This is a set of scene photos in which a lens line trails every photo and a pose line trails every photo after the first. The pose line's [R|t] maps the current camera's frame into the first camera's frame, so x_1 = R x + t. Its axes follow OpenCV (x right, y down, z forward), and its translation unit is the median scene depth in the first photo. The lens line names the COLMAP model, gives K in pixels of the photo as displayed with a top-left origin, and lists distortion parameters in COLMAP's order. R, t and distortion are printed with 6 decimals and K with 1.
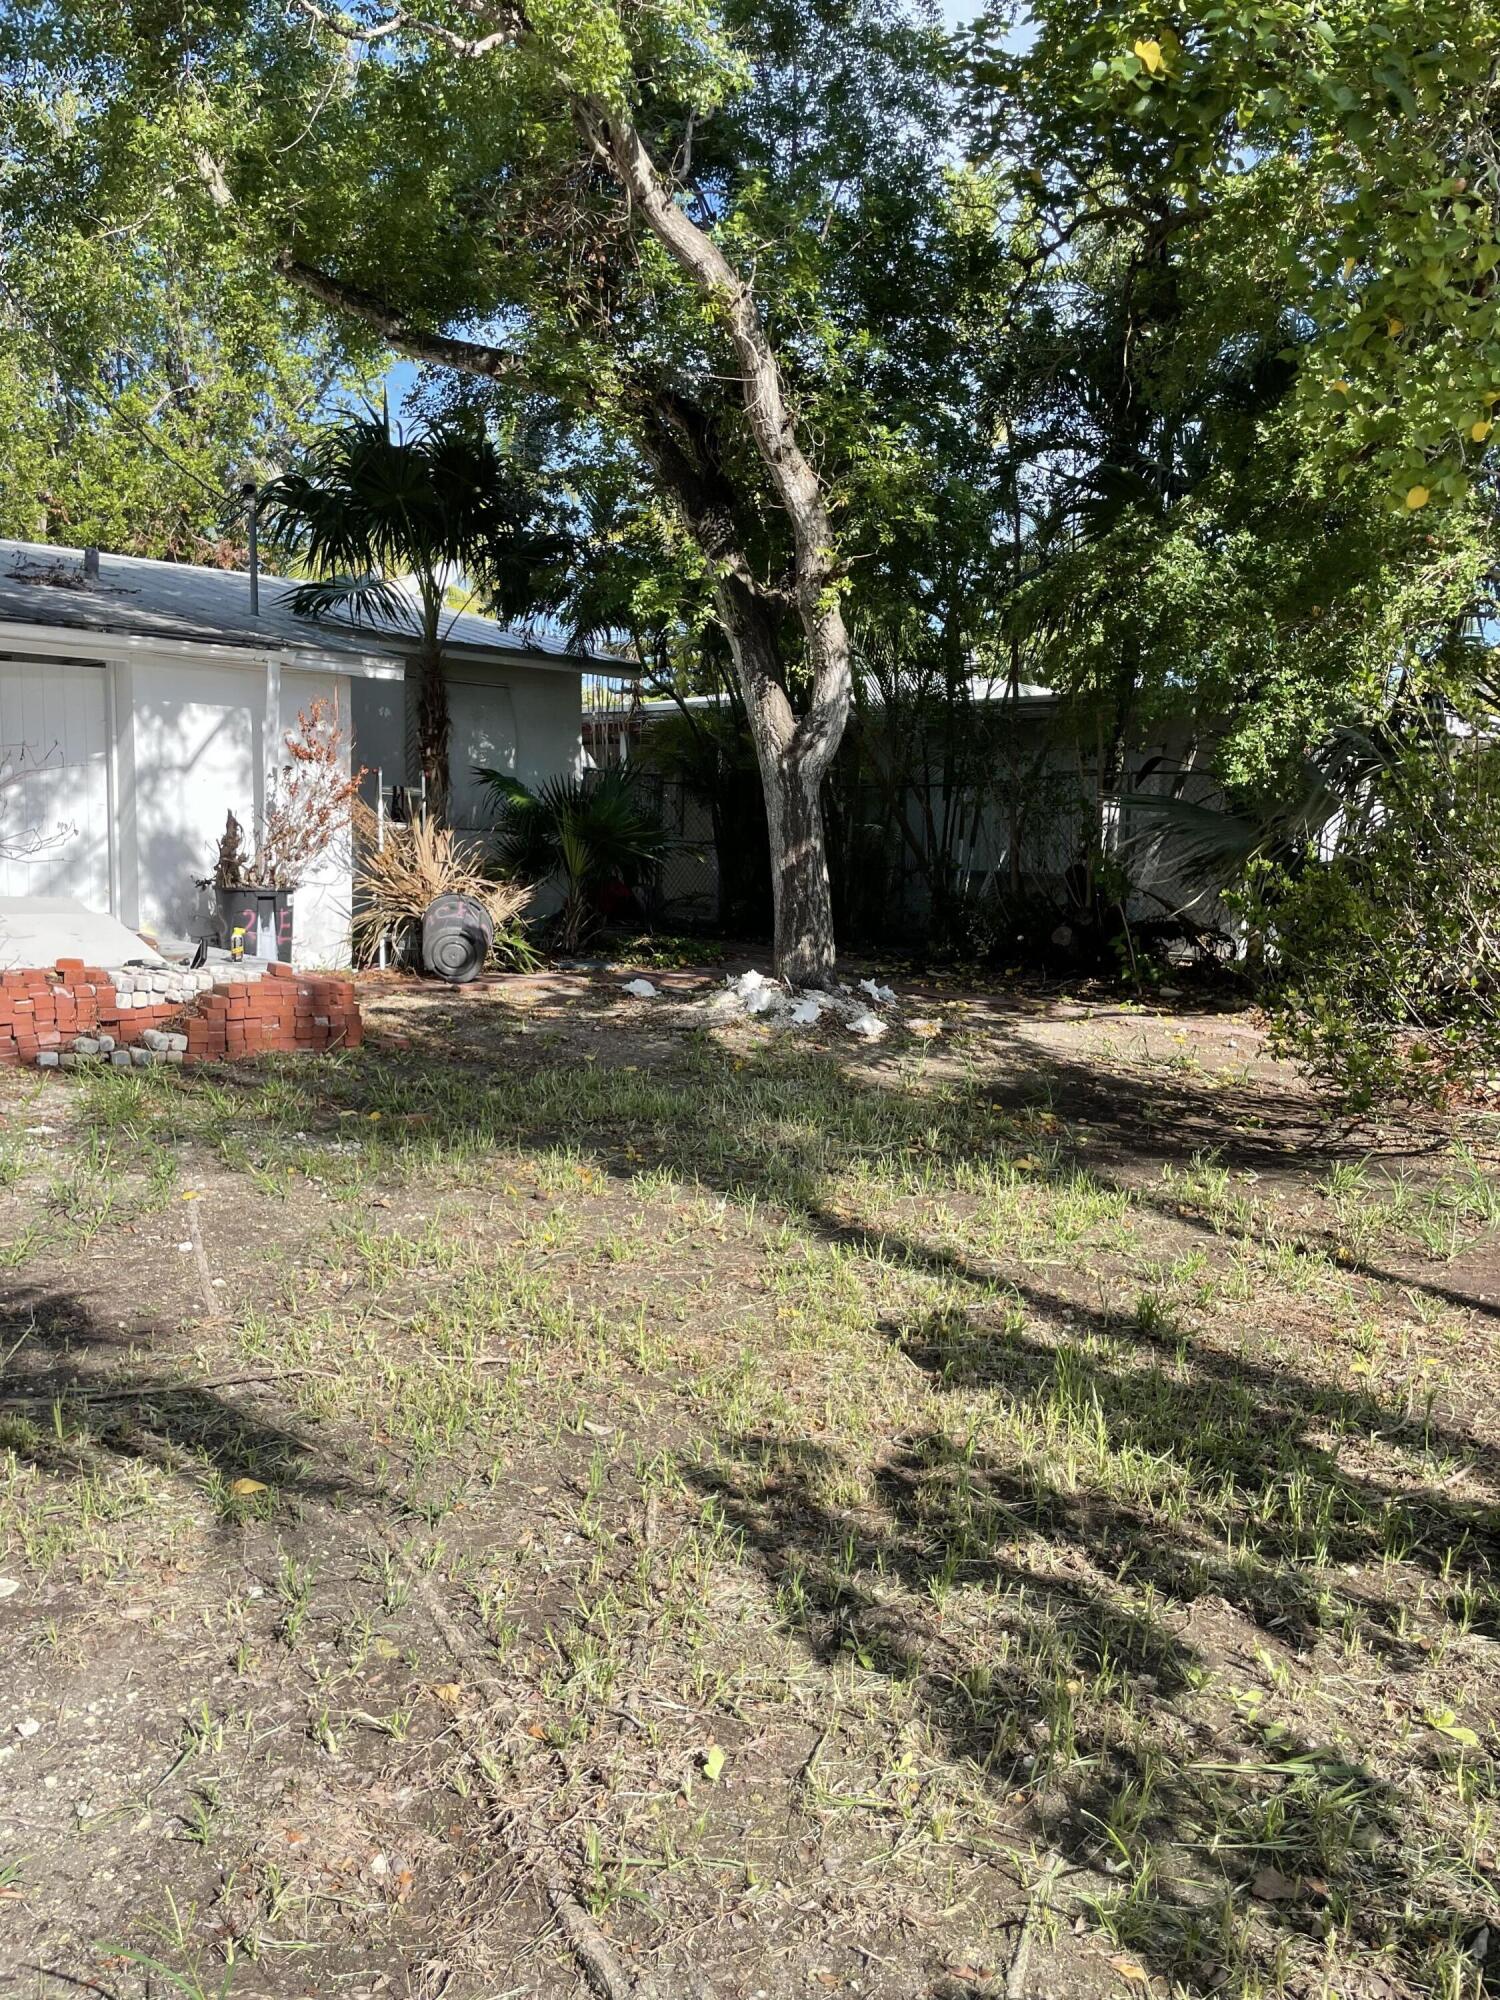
lens RADIAL K [[1528.9, 0, 747.4], [0, 1528.9, 1013.8], [0, 0, 1]] dist [0.068553, -0.085040]
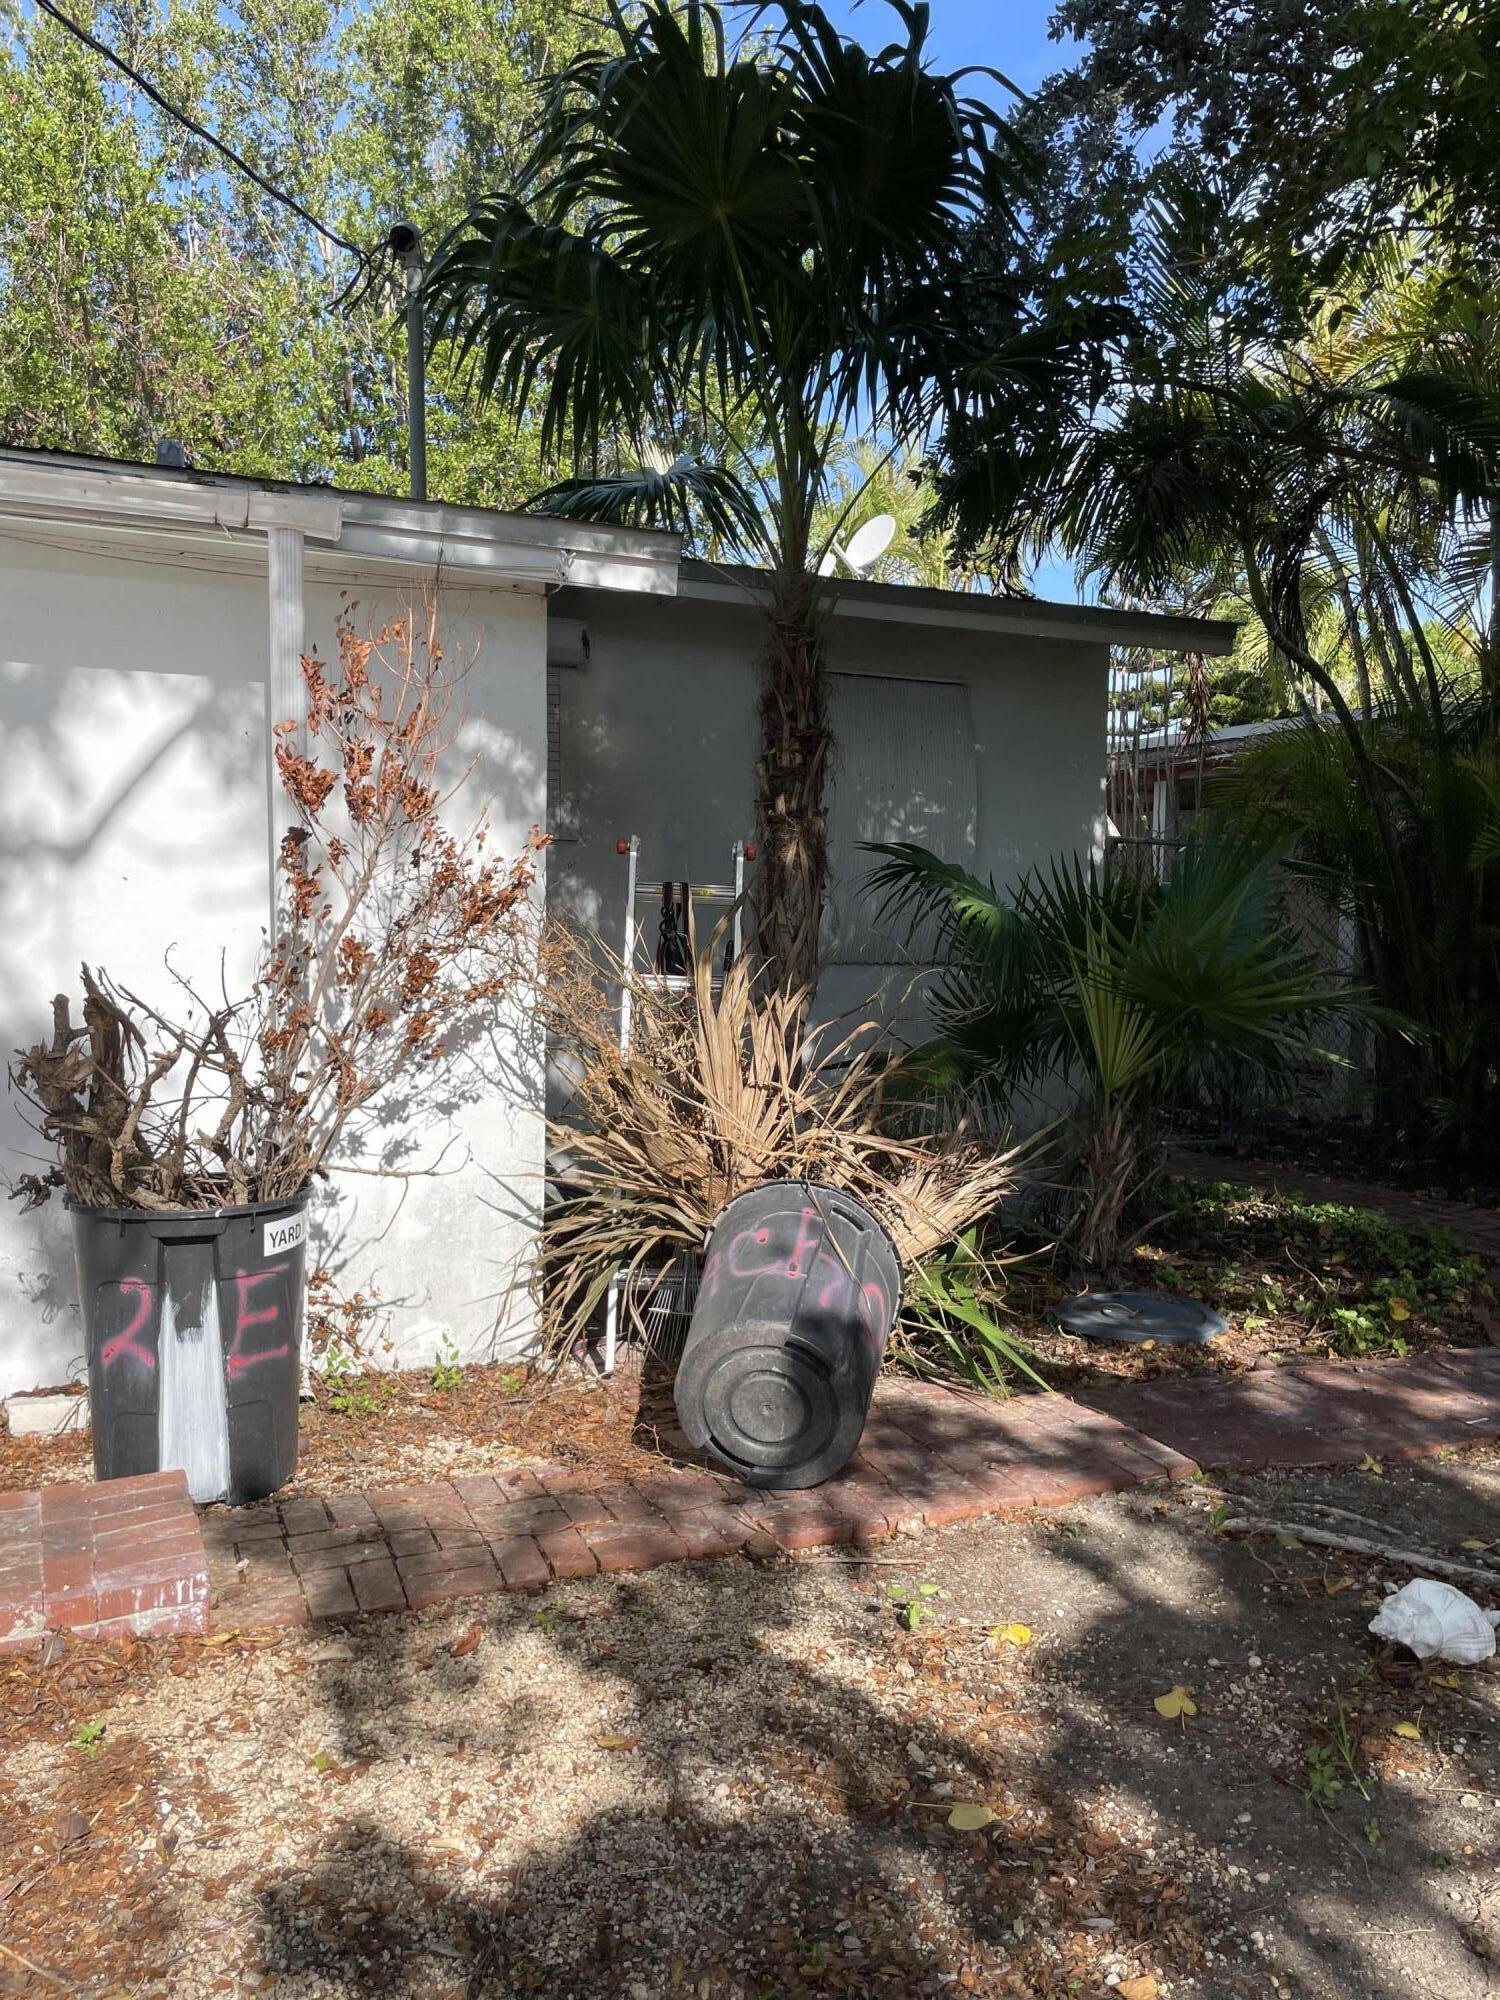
lens RADIAL K [[1528.9, 0, 750.7], [0, 1528.9, 1046.7], [0, 0, 1]] dist [0.068553, -0.085040]
pose [[0.954538, 0.002142, -0.298081, -0.101446], [-0.014328, 0.999148, -0.038701, -0.100656], [0.297744, 0.041212, 0.953756, 0.699734]]
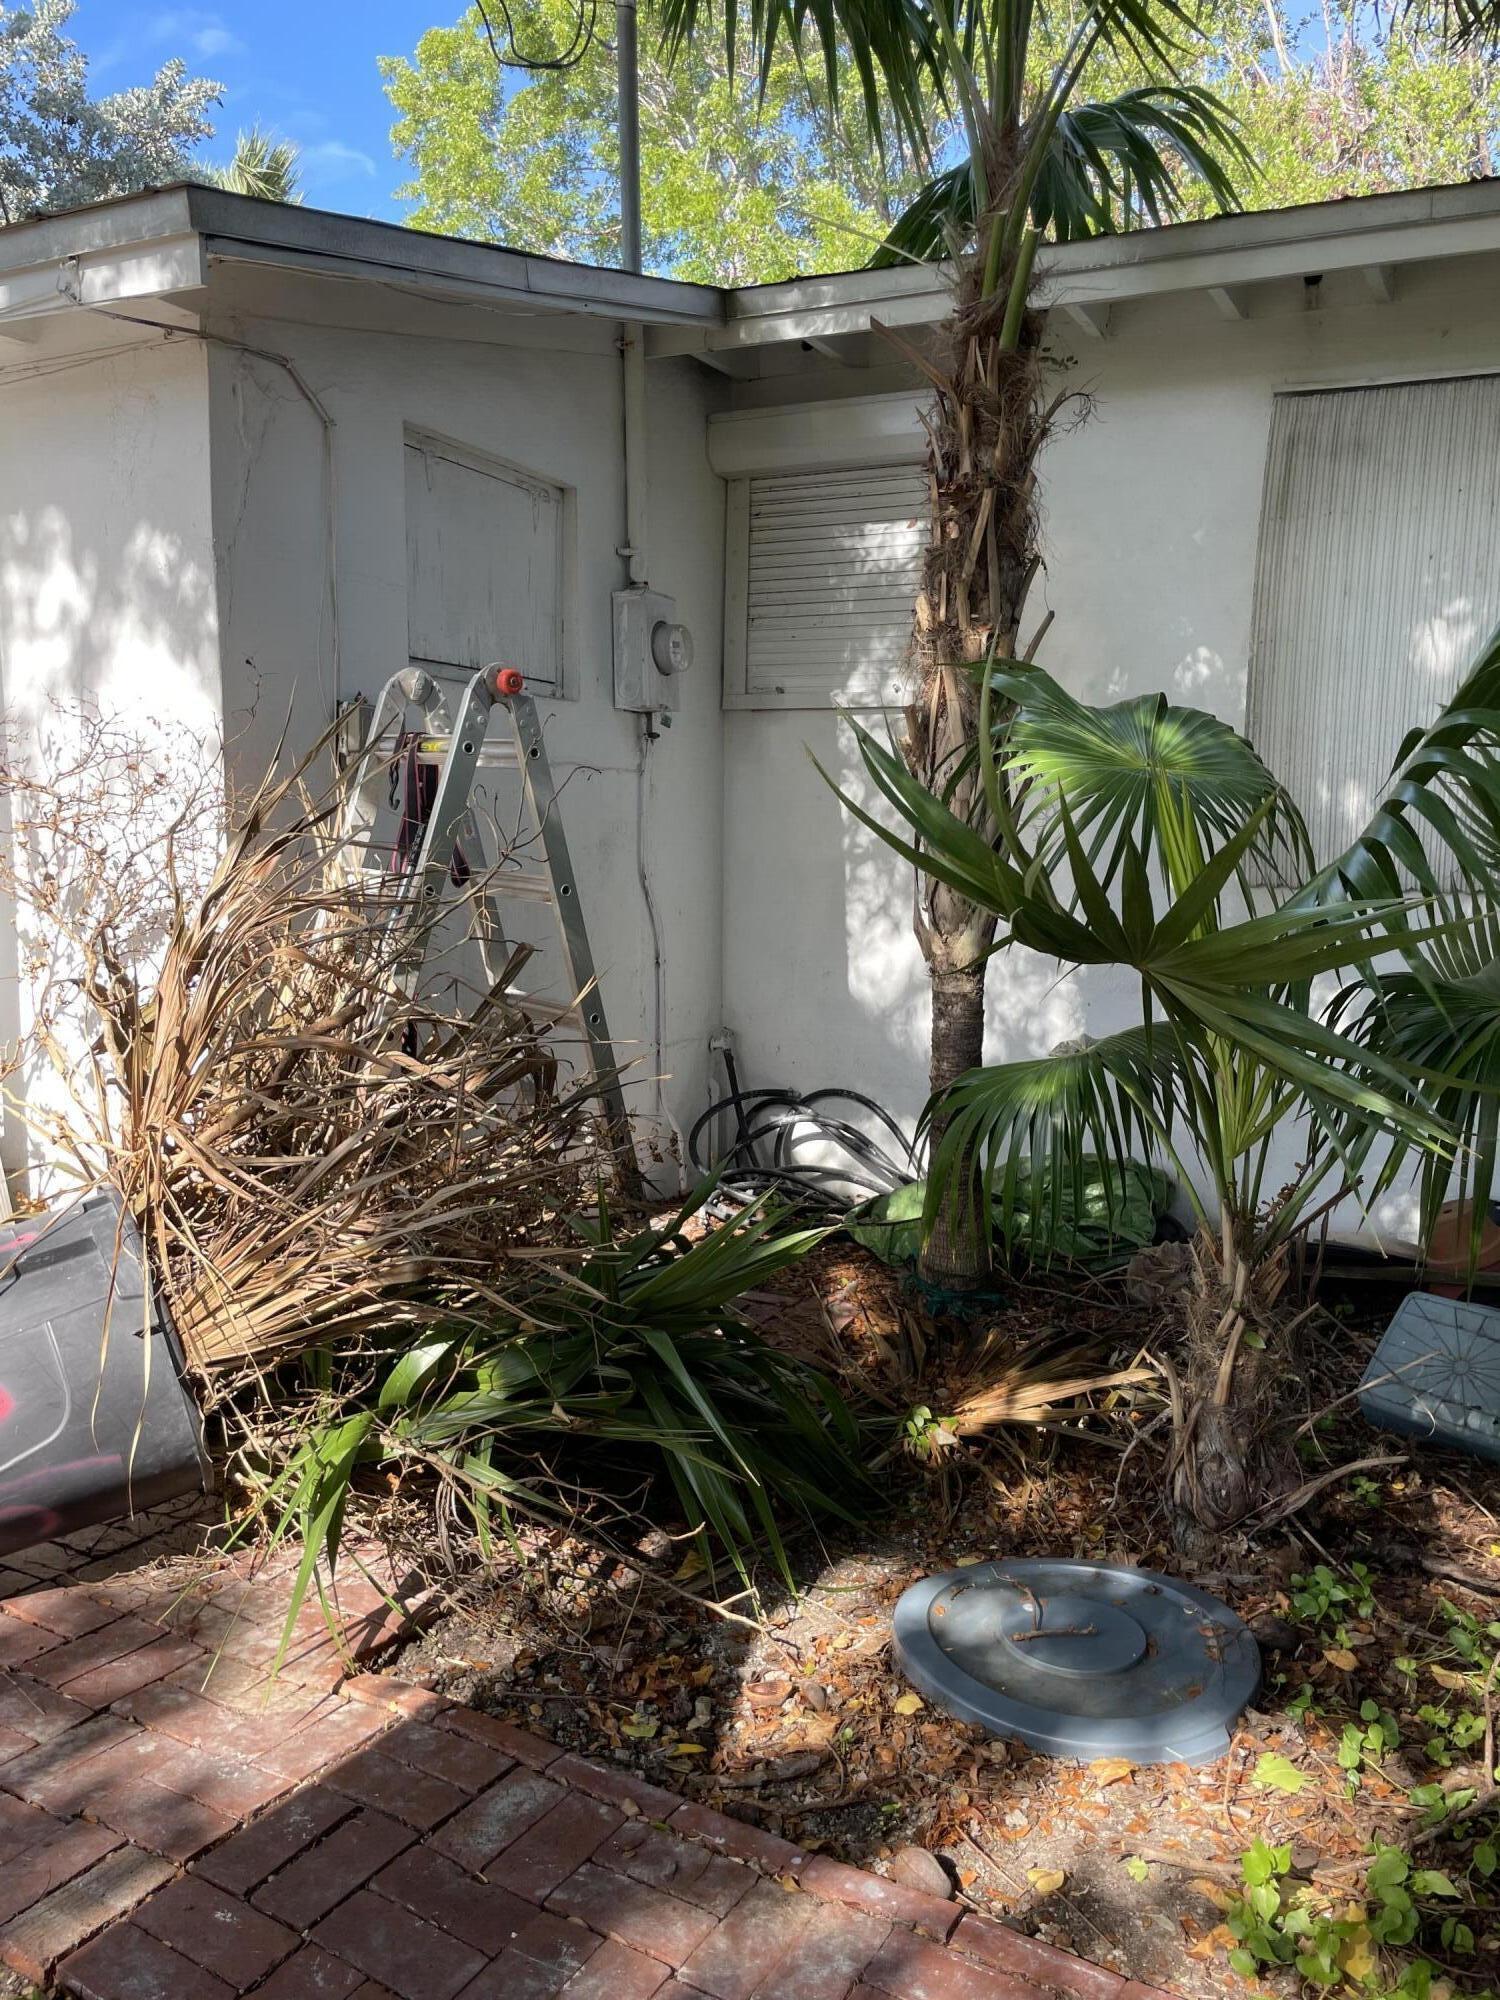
lens RADIAL K [[1528.9, 0, 754.2], [0, 1528.9, 1009.7], [0, 0, 1]] dist [0.068553, -0.085040]
pose [[0.367699, 0.085038, -0.926048, 0.050899], [-0.111487, 0.992659, 0.046888, -0.132330], [0.923238, 0.086002, 0.374481, 1.060455]]
